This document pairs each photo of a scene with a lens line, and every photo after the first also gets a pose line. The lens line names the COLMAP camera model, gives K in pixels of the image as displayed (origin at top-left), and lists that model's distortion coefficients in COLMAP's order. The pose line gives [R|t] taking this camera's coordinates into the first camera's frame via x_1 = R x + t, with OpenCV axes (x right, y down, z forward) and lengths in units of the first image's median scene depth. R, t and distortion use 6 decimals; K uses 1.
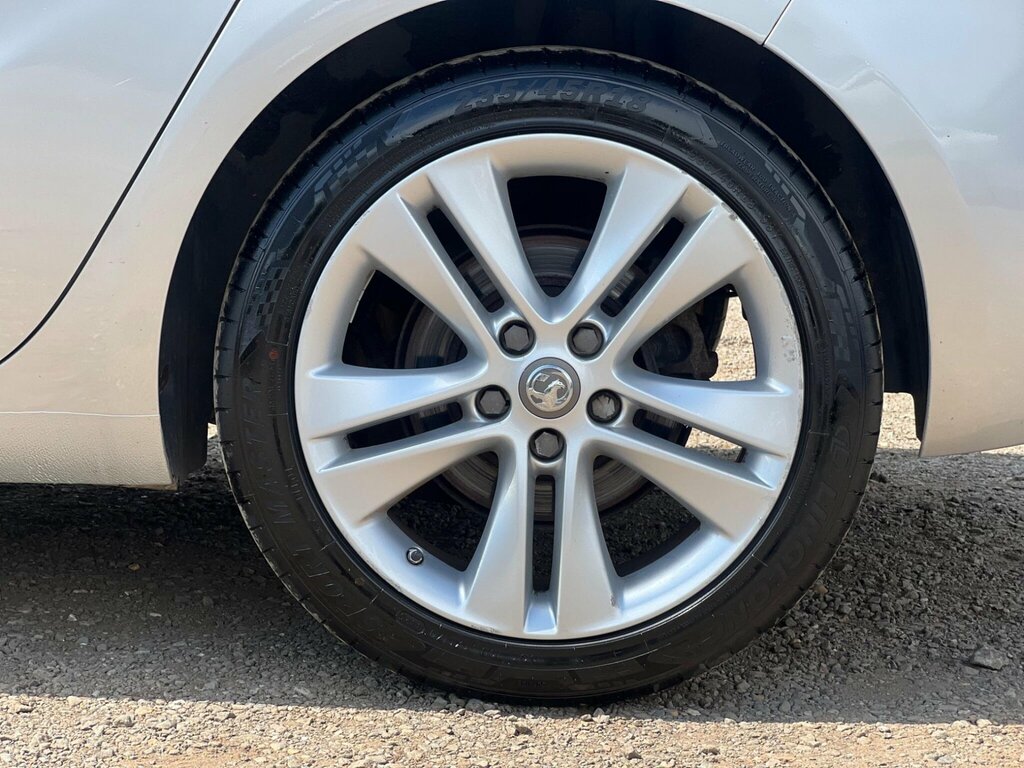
lens RADIAL K [[2390.8, 0, 512.0], [0, 2390.8, 384.0], [0, 0, 1]] dist [-0.004616, 3.934463]
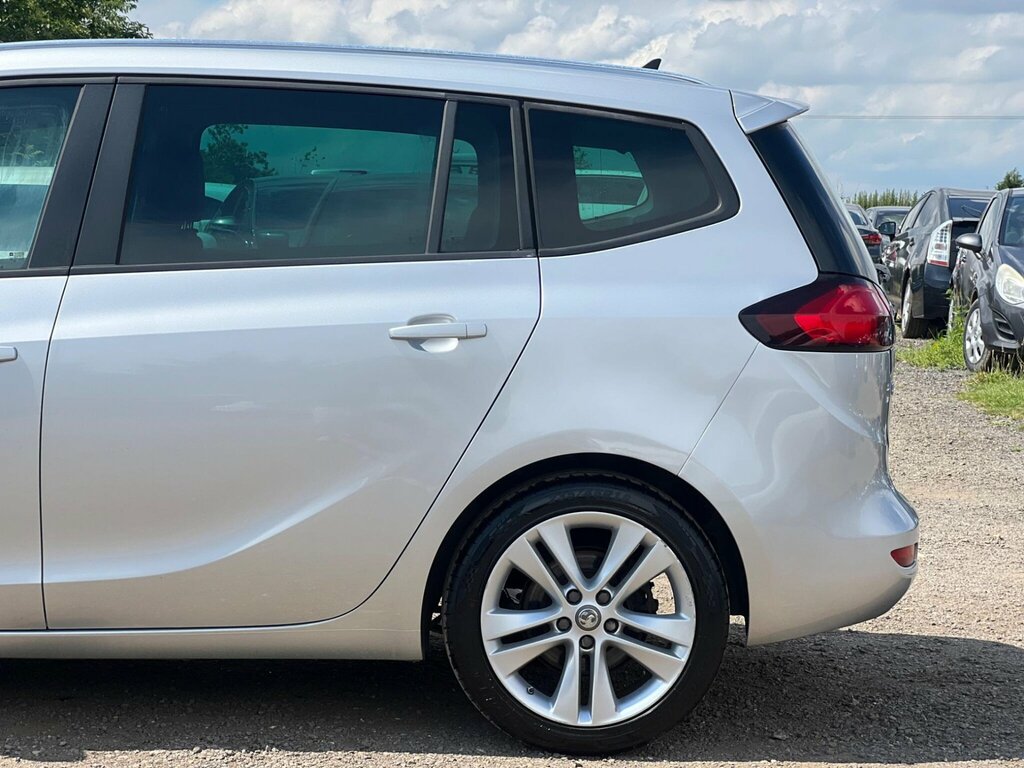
lens RADIAL K [[2390.8, 0, 512.0], [0, 2390.8, 384.0], [0, 0, 1]] dist [-0.004616, 3.934463]
pose [[0.999173, -0.002796, 0.040558, -0.153280], [0.004984, 0.998531, -0.053950, -0.101225], [-0.040347, 0.054108, 0.997720, -1.348988]]
